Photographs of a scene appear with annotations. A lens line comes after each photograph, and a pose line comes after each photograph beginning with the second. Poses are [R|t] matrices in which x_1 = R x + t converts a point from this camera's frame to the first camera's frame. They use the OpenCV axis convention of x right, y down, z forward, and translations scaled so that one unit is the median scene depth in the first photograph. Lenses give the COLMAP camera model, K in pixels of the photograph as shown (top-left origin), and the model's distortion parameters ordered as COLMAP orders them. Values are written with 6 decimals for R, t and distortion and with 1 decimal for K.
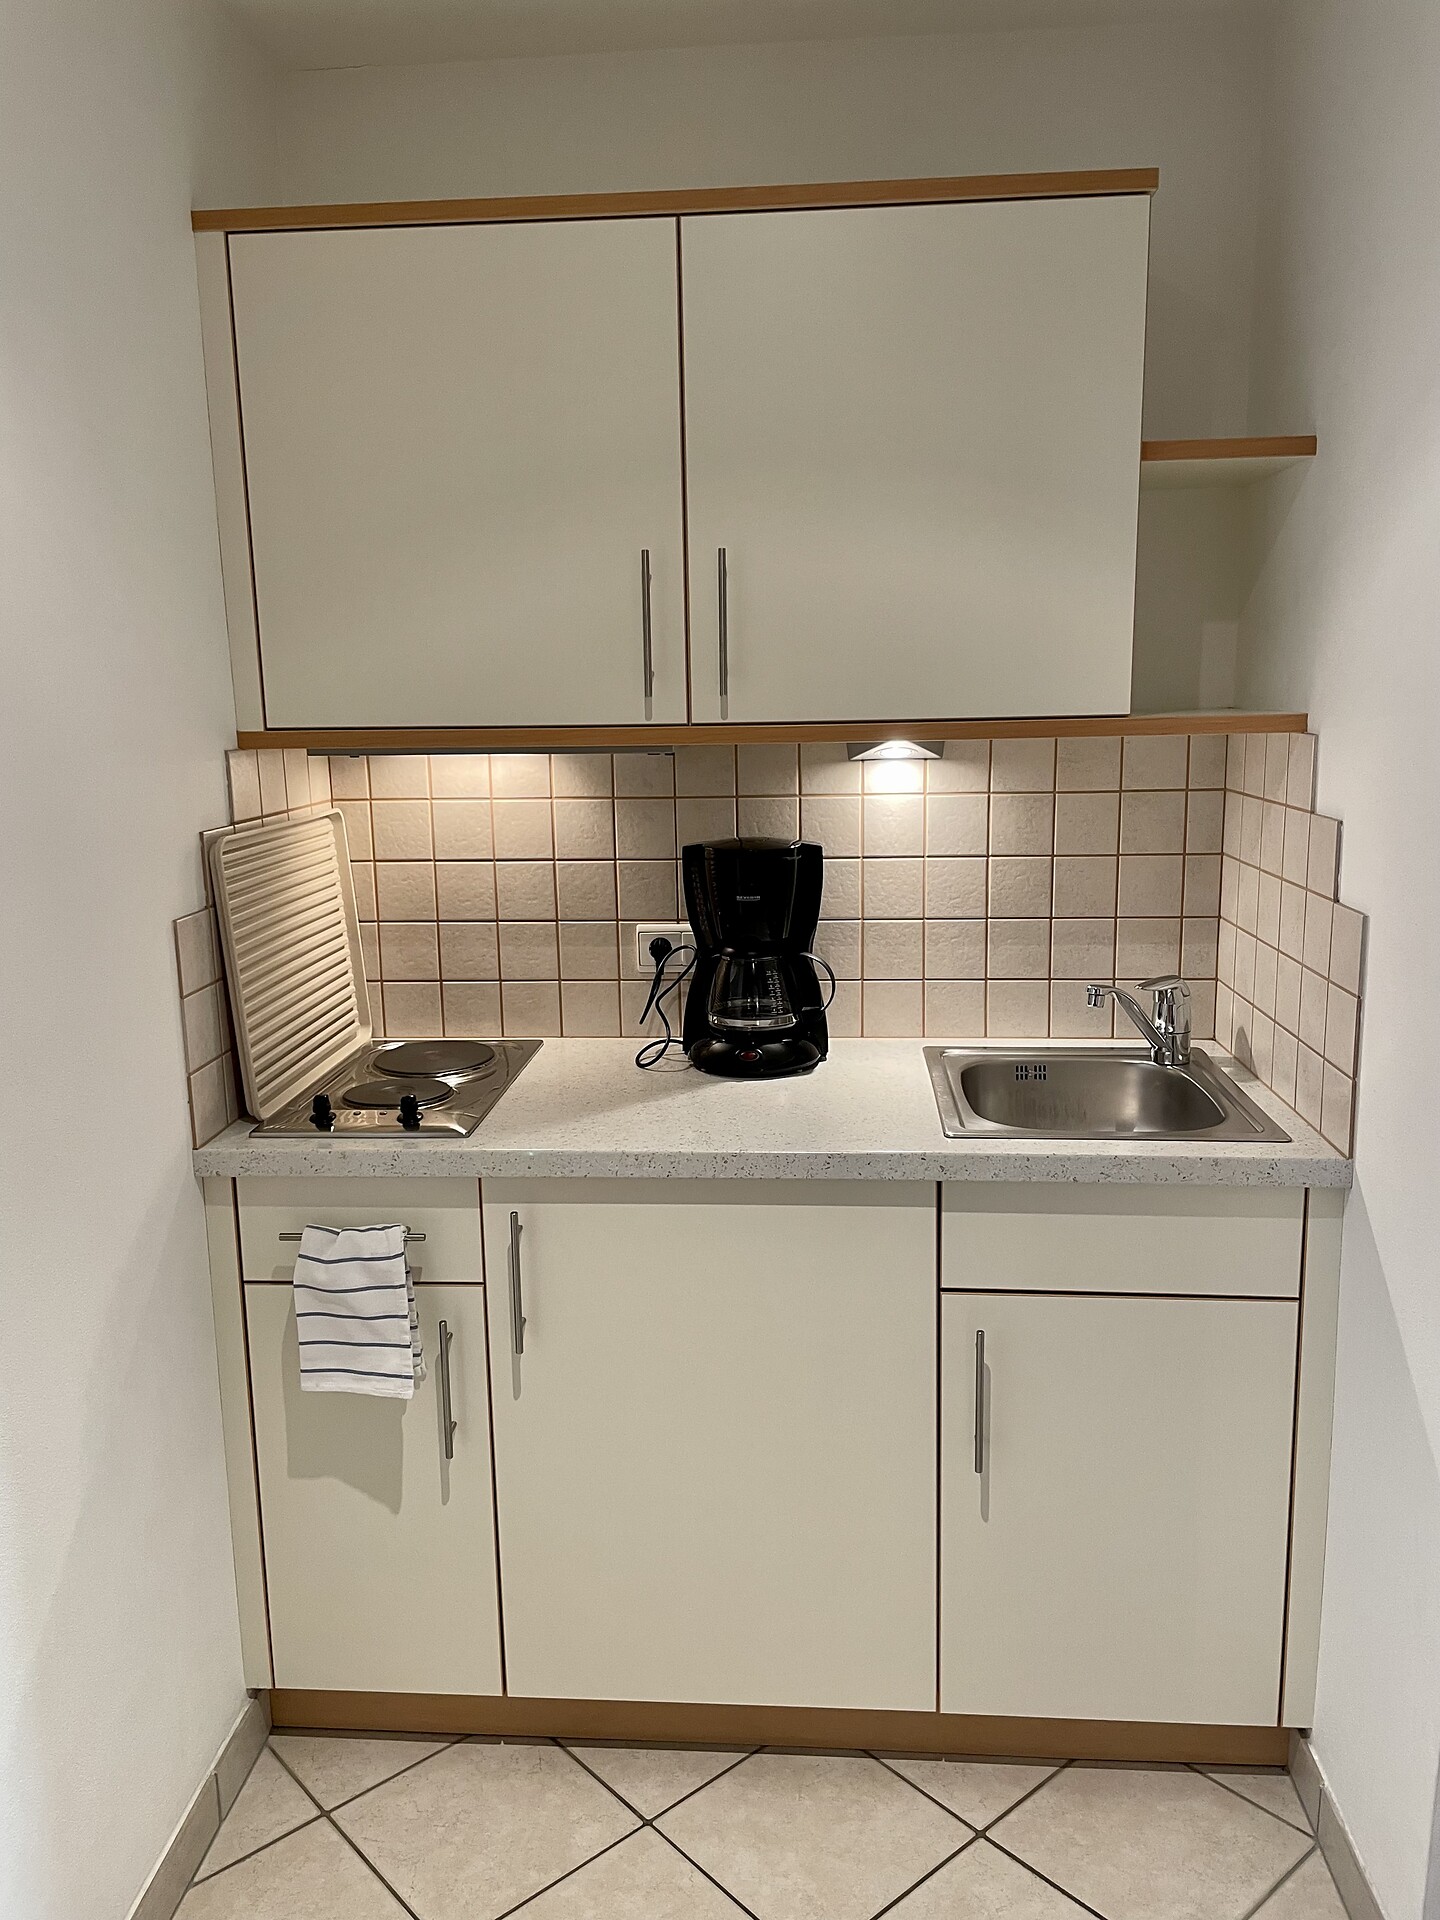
lens RADIAL K [[1471.7, 0, 725.2], [0, 1471.7, 958.9], [0, 0, 1]] dist [0.005007, -0.004888]
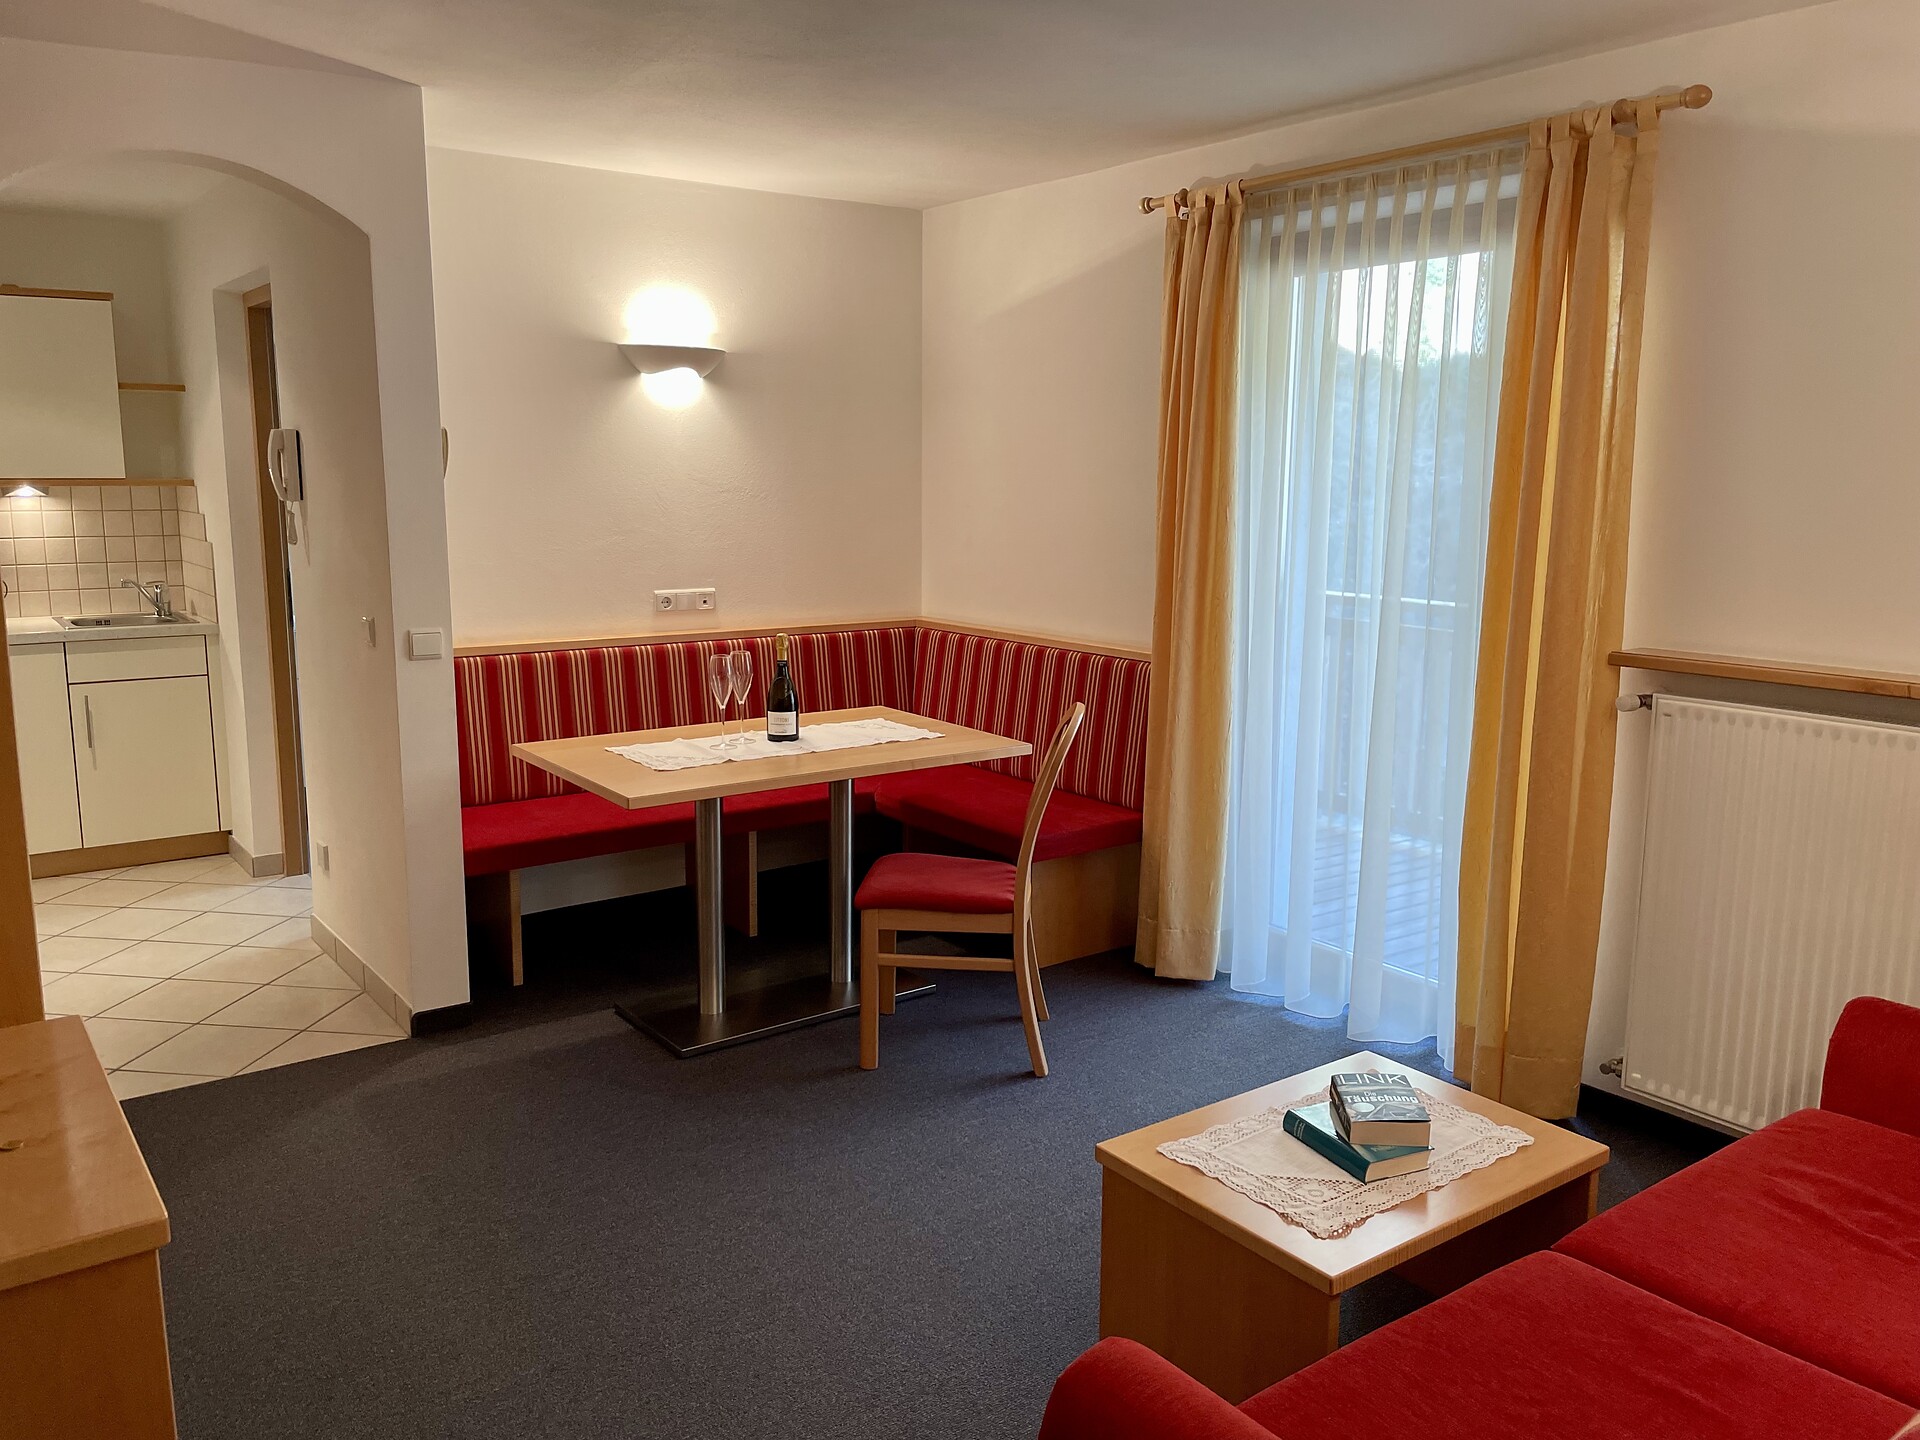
lens RADIAL K [[1471.7, 0, 963.7], [0, 1471.7, 708.8], [0, 0, 1]] dist [0.005007, -0.004888]
pose [[0.760035, -0.080780, 0.644842, -0.336581], [0.096174, 0.995300, 0.011328, 0.371301], [-0.642726, 0.053407, 0.764232, -2.030391]]
